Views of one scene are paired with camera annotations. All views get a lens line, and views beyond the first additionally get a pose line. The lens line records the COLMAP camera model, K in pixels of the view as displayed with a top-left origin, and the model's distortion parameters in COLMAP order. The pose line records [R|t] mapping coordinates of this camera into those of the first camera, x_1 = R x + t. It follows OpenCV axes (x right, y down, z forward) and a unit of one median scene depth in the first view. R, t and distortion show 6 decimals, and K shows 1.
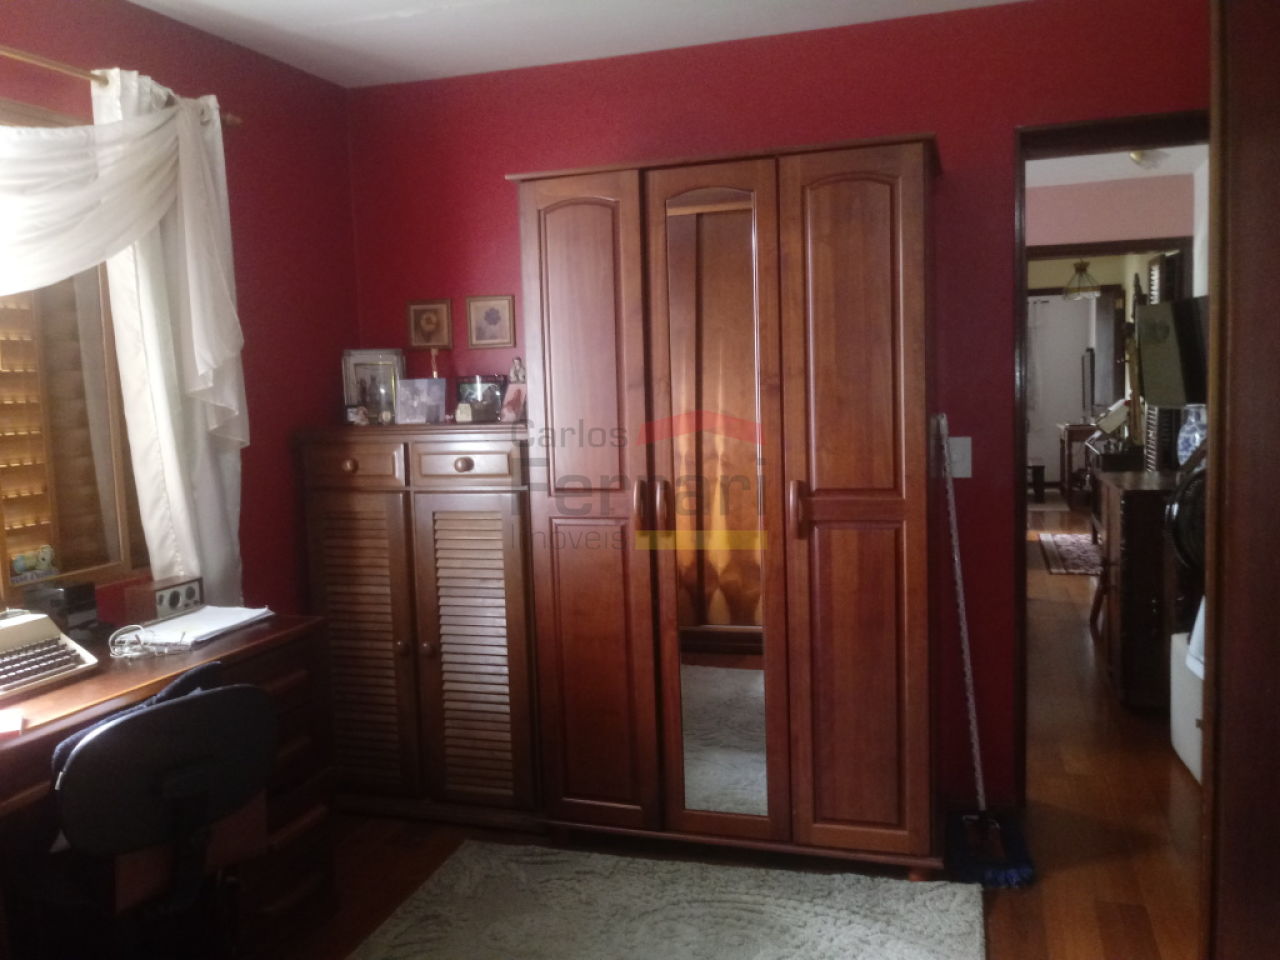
lens RADIAL K [[1074.0, 0, 636.0], [0, 1074.0, 477.1], [0, 0, 1]] dist [0.014328, -0.014623]
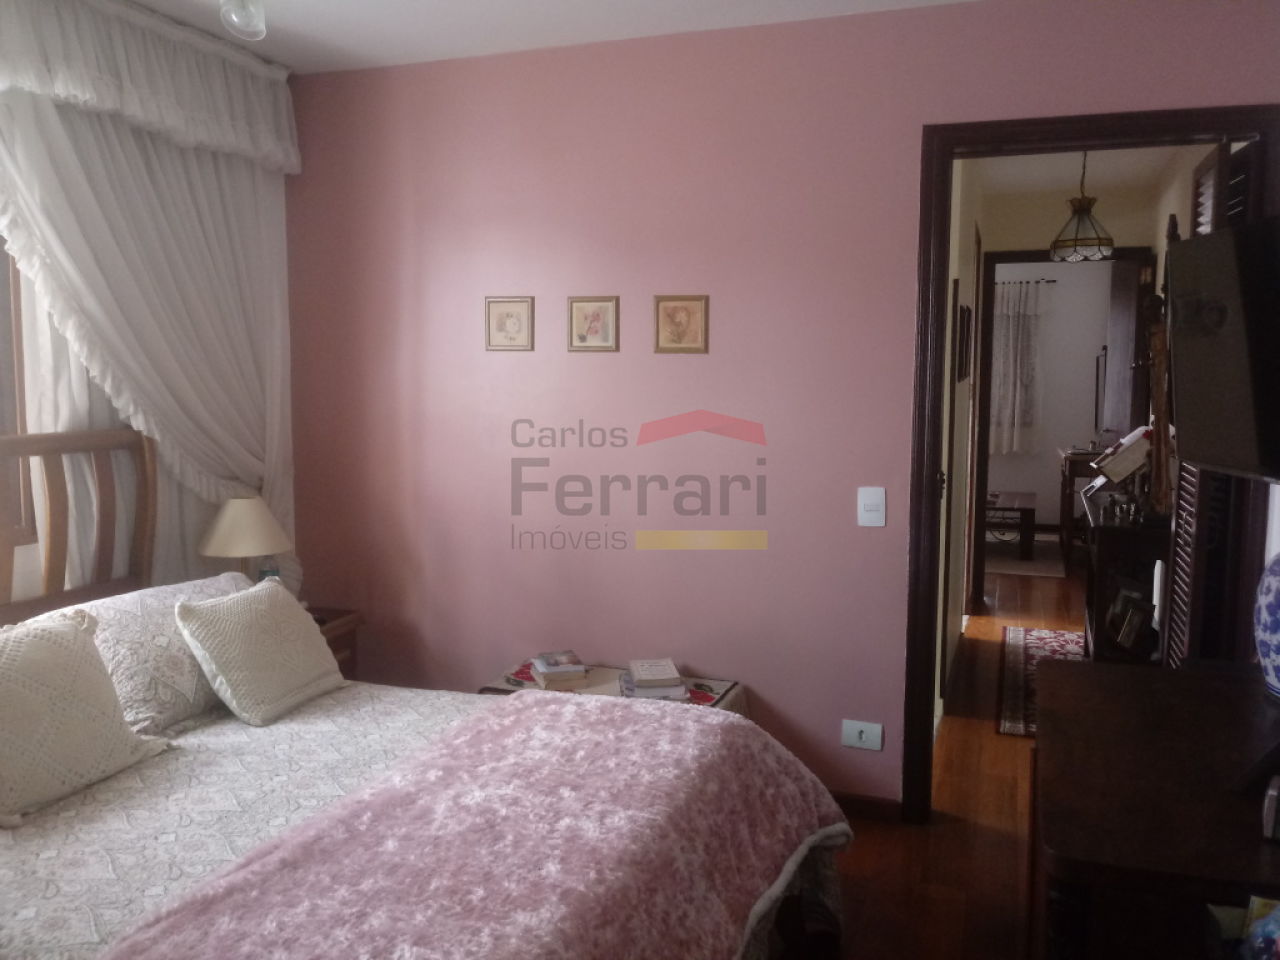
lens RADIAL K [[1074.0, 0, 645.9], [0, 1074.0, 484.1], [0, 0, 1]] dist [0.014328, -0.014623]
pose [[0.999193, 0.034830, -0.020018, 0.186556], [-0.034448, 0.999223, 0.019132, -0.042624], [0.020669, -0.018427, 0.999617, 0.387809]]
